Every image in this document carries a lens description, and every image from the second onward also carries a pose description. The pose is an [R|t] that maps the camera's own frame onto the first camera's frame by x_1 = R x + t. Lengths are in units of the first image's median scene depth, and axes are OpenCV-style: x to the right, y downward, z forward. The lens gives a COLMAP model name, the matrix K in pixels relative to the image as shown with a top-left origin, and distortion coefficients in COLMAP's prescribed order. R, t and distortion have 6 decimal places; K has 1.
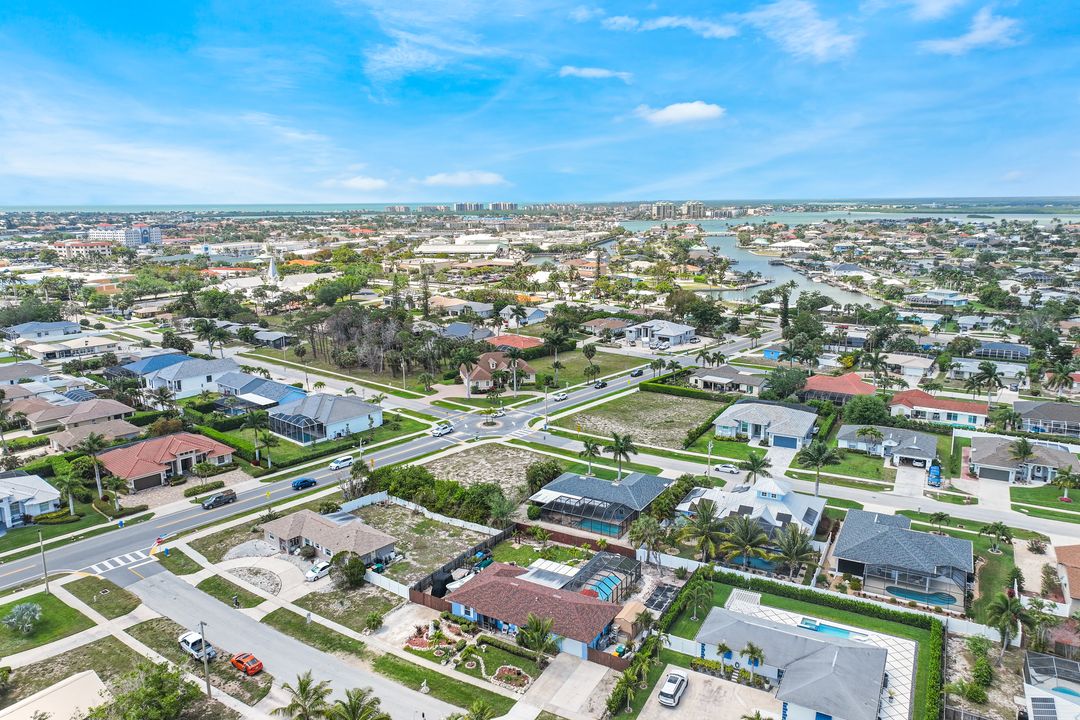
lens RADIAL K [[760.9, 0, 545.7], [0, 760.9, 318.4], [0, 0, 1]] dist [0.005496, 0.003213]
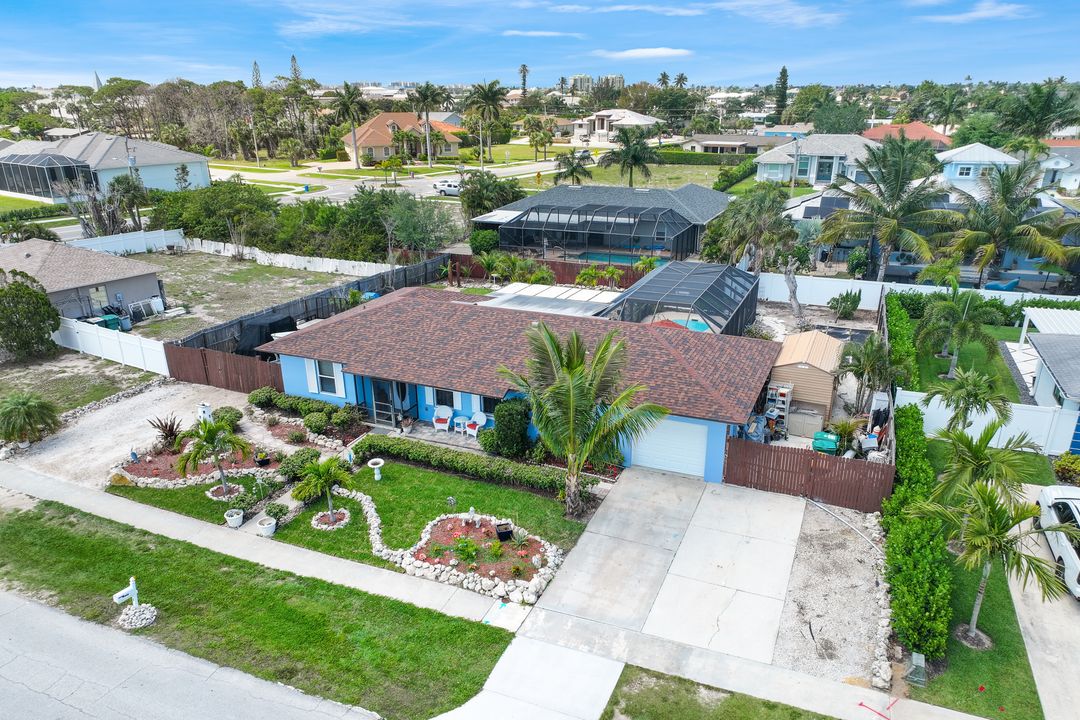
lens RADIAL K [[773.4, 0, 544.3], [0, 773.4, 362.2], [0, 0, 1]] dist [-0.000654, -0.000173]
pose [[0.993496, -0.038716, 0.107087, -0.034159], [0.018320, 0.982518, 0.185262, 0.247525], [-0.112388, -0.182095, 0.976837, 0.516129]]
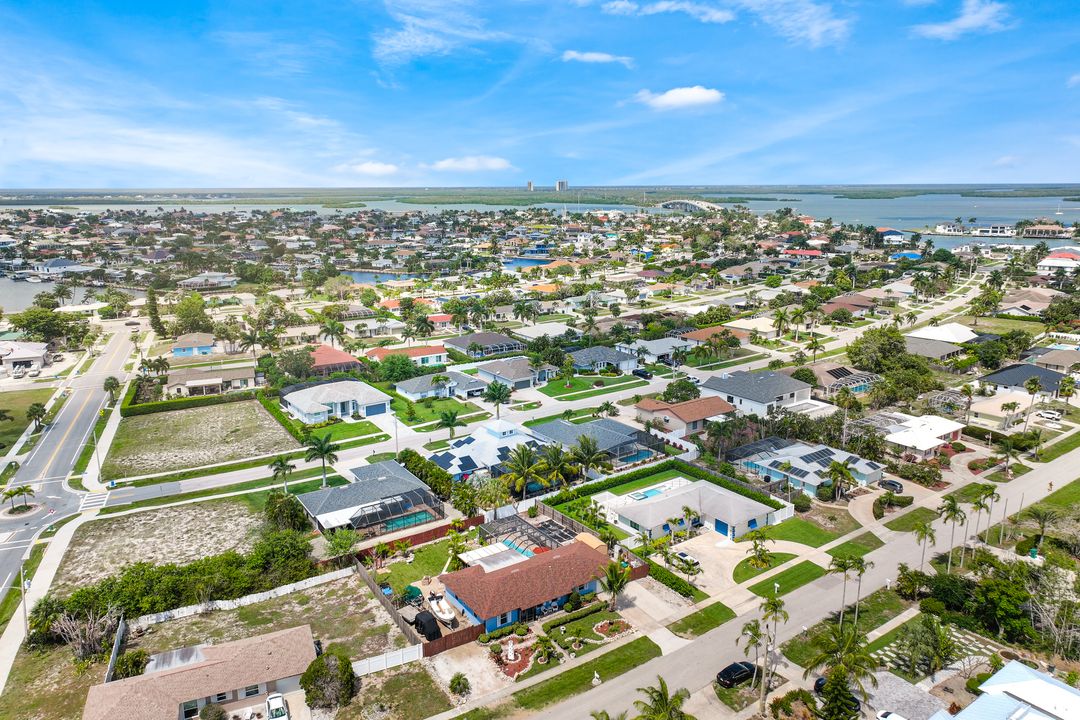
lens RADIAL K [[760.9, 0, 545.7], [0, 760.9, 318.4], [0, 0, 1]] dist [0.005496, 0.003213]
pose [[0.439618, -0.150420, 0.885500, -0.656285], [0.141448, 0.985169, 0.097127, -0.040649], [-0.886977, 0.082553, 0.454375, 0.402700]]
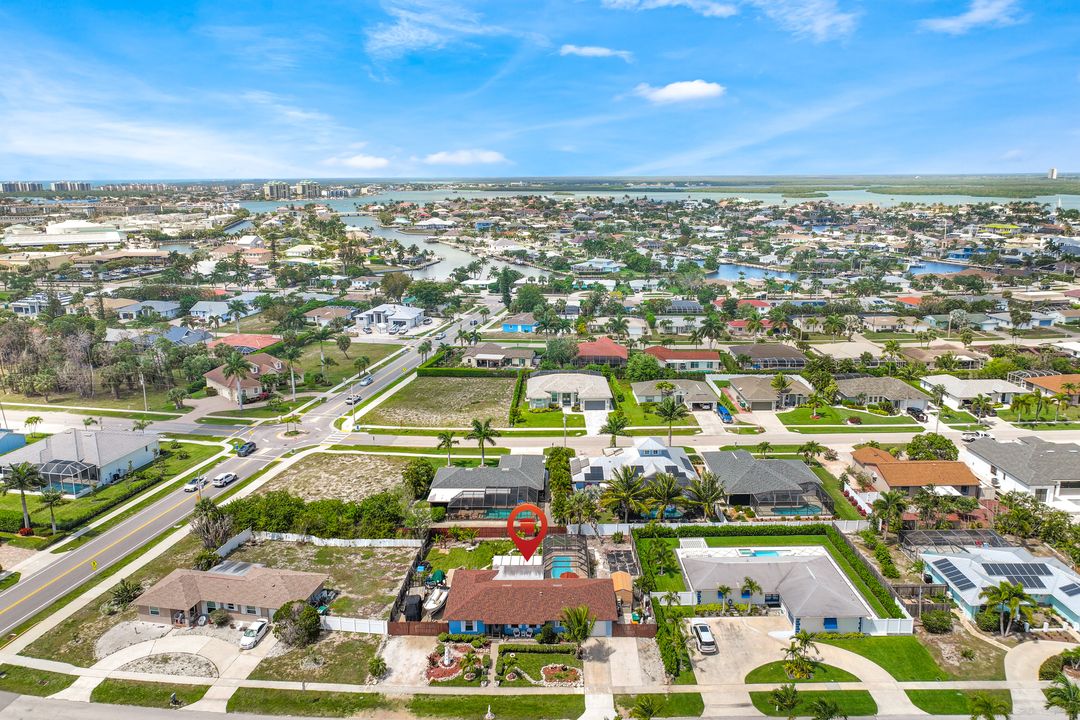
lens RADIAL K [[753.9, 0, 545.2], [0, 753.9, 347.8], [0, 0, 1]] dist [0.005401, 0.003803]
pose [[0.873184, -0.106733, 0.475561, -0.335367], [0.075252, 0.993551, 0.084818, -0.022043], [-0.481547, -0.038275, 0.875584, 0.121960]]
